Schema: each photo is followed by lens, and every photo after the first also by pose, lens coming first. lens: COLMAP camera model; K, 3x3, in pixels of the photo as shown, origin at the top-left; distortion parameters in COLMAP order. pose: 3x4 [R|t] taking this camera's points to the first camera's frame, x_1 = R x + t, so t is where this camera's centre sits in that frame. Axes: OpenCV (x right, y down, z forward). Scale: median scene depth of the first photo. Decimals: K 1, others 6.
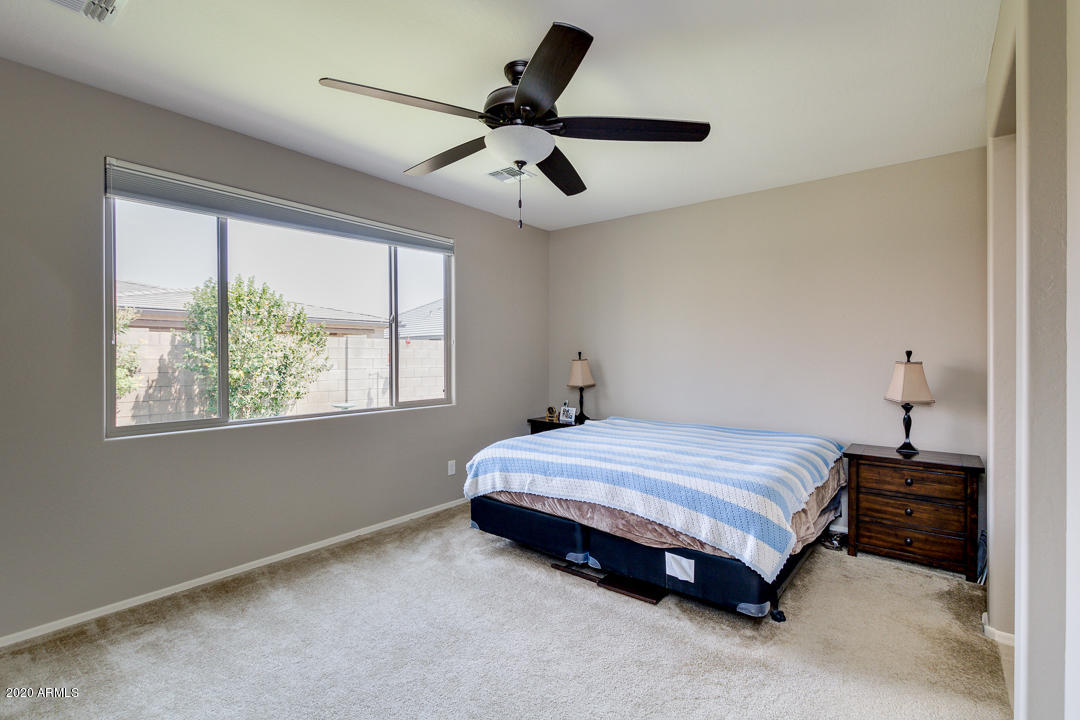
lens RADIAL K [[498.0, 0, 545.6], [0, 498.0, 357.2], [0, 0, 1]] dist [0.005583, -0.000147]
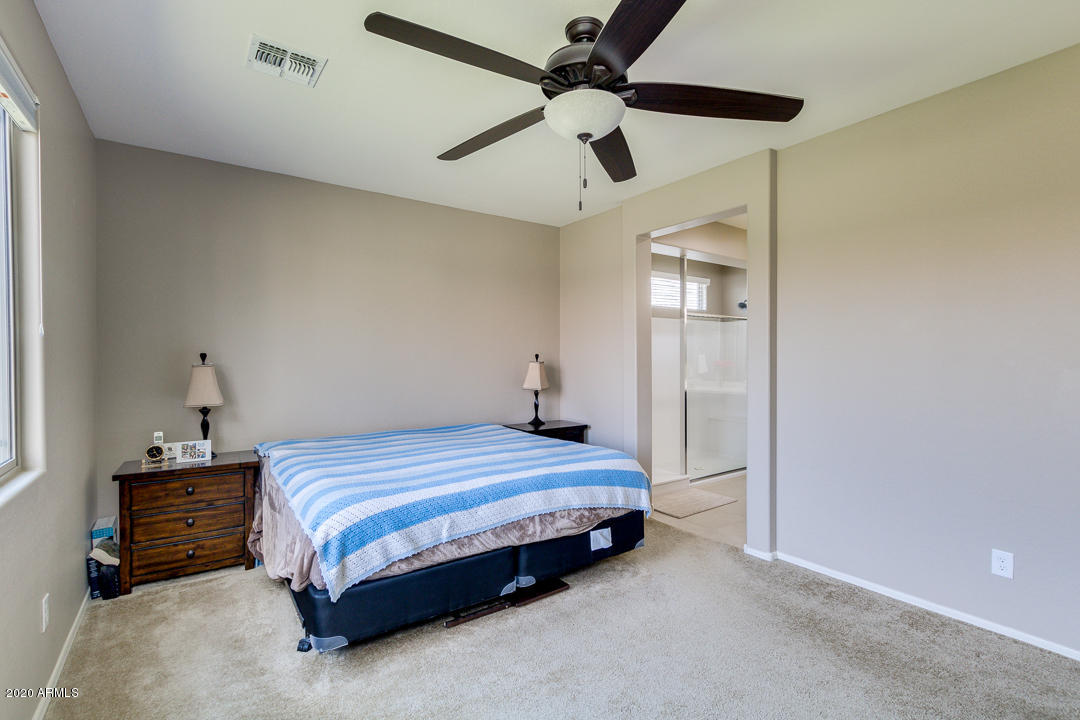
lens RADIAL K [[498.4, 0, 540.7], [0, 498.4, 364.4], [0, 0, 1]] dist [0.031422, -0.000052]
pose [[0.285070, -0.016277, 0.958369, -0.770851], [0.009170, 0.999856, 0.014253, -0.001802], [-0.958463, 0.004725, 0.285178, 0.702008]]
